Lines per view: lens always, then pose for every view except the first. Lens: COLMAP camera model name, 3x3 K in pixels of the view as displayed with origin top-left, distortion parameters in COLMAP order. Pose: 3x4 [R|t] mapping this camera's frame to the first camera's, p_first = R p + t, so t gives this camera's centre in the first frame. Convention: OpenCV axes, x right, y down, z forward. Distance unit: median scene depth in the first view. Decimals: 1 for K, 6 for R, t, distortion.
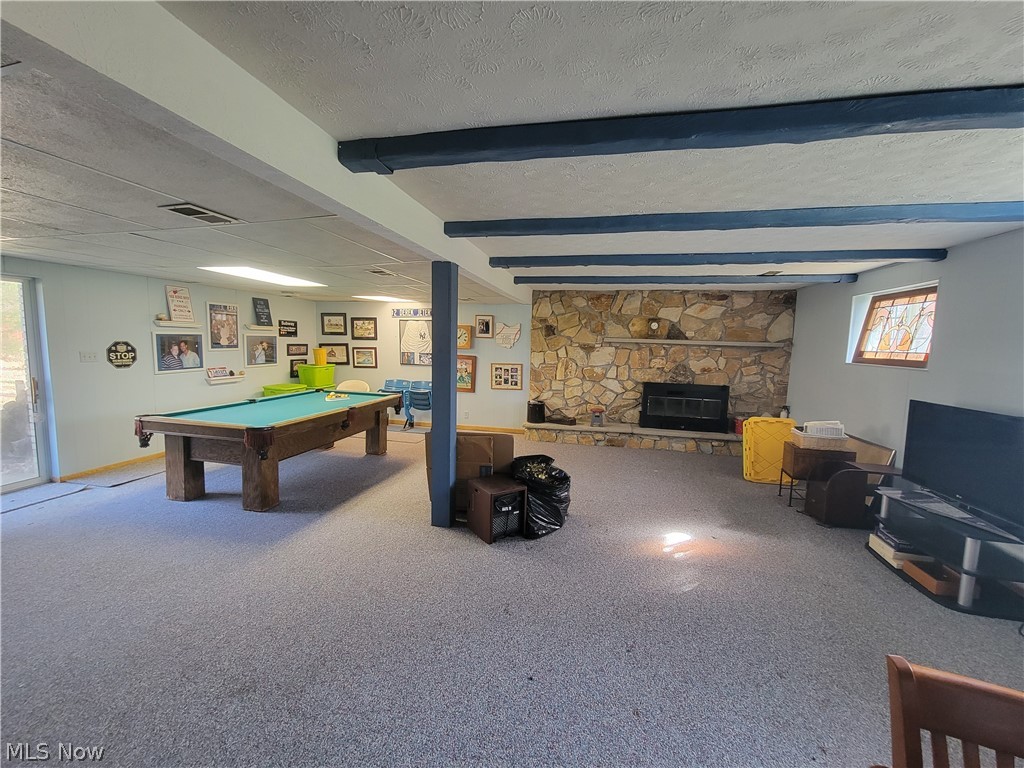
lens RADIAL K [[419.7, 0, 509.6], [0, 419.7, 386.6], [0, 0, 1]] dist [0.001289, -0.000340]
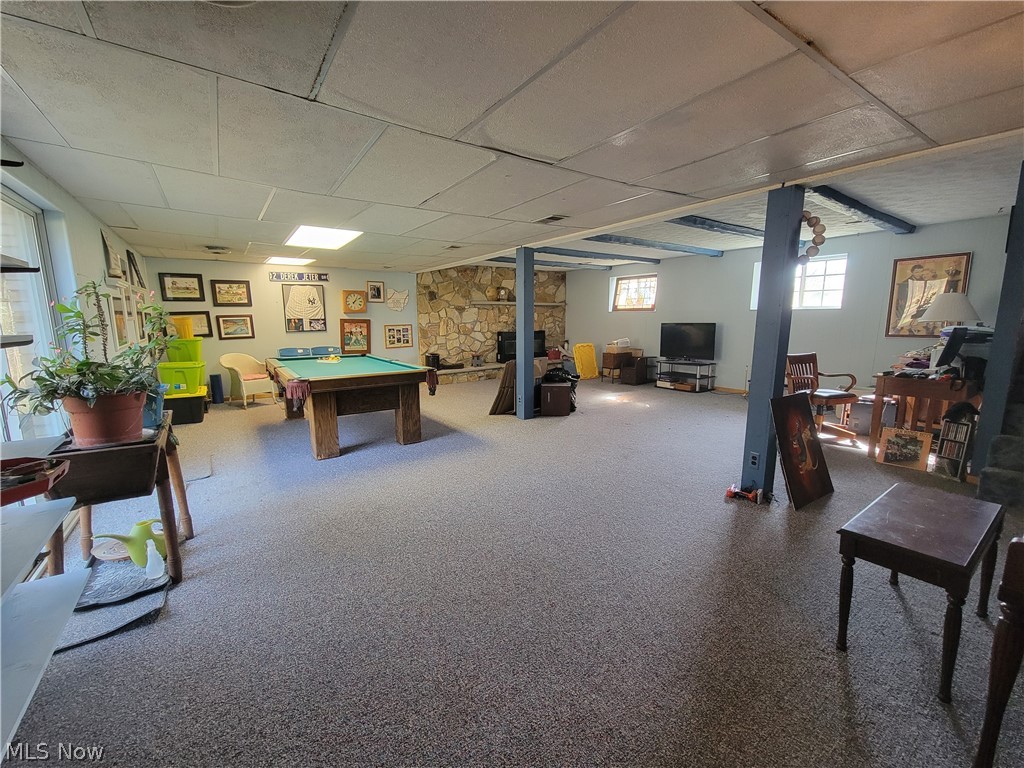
lens RADIAL K [[419.7, 0, 509.7], [0, 419.7, 388.2], [0, 0, 1]] dist [0.001289, -0.000340]
pose [[0.684050, -0.154834, 0.712813, -0.686472], [0.102185, 0.987917, 0.116530, 0.014947], [-0.722242, -0.006873, 0.691606, -0.018874]]
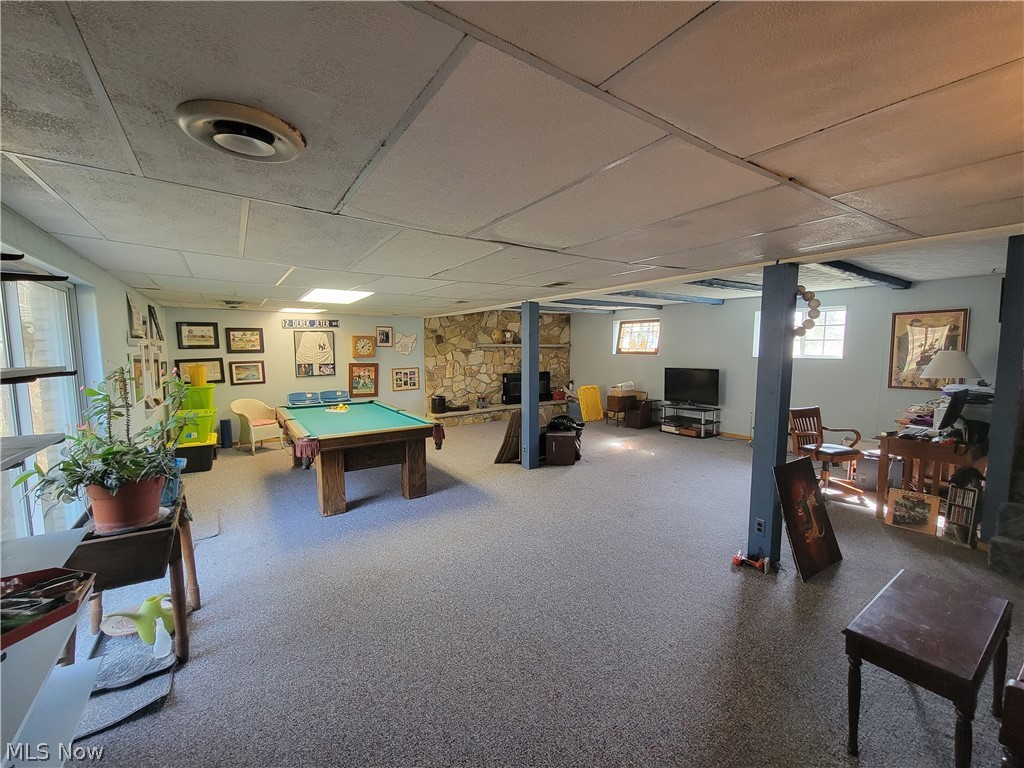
lens RADIAL K [[419.7, 0, 509.7], [0, 419.7, 388.9], [0, 0, 1]] dist [0.001289, -0.000340]
pose [[0.692963, -0.103402, 0.713520, -0.689257], [0.099762, 0.993894, 0.047146, -0.024464], [-0.714038, 0.038512, 0.699047, -0.026013]]
